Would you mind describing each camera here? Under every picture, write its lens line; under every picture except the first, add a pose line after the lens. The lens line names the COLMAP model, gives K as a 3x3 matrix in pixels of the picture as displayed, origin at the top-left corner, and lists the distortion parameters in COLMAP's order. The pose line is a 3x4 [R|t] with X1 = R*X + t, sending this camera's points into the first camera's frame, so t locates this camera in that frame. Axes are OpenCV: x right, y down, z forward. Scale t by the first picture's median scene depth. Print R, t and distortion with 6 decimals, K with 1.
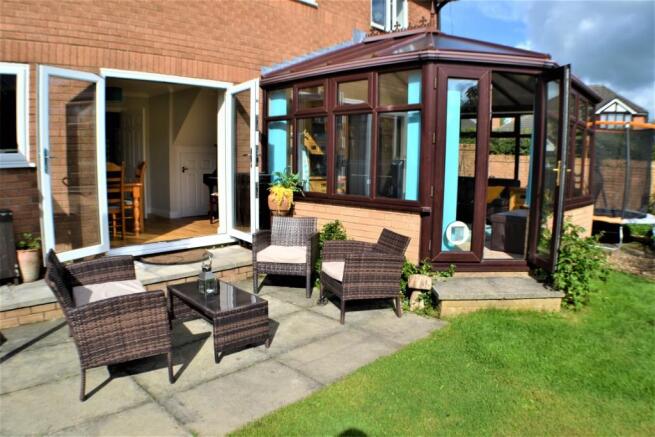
lens RADIAL K [[473.0, 0, 327.5], [0, 473.0, 218.5], [0, 0, 1]] dist [-0.210195, 0.003708]
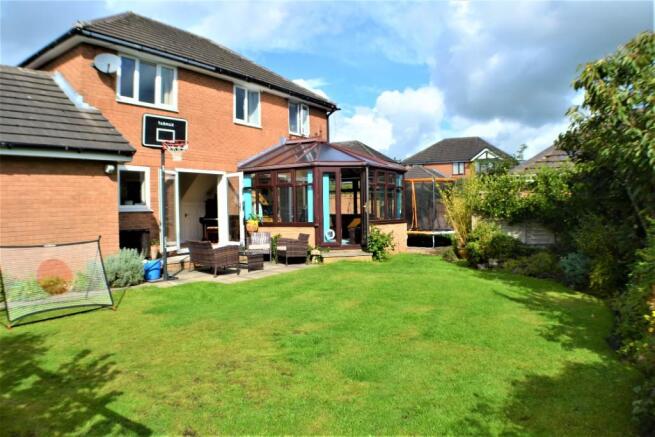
lens RADIAL K [[473.0, 0, 327.5], [0, 473.0, 218.5], [0, 0, 1]] dist [-0.210195, 0.003708]
pose [[0.982707, -0.035404, 0.181753, -0.166674], [0.053926, 0.993724, -0.097999, 0.172277], [-0.177143, 0.106105, 0.978449, -1.302162]]
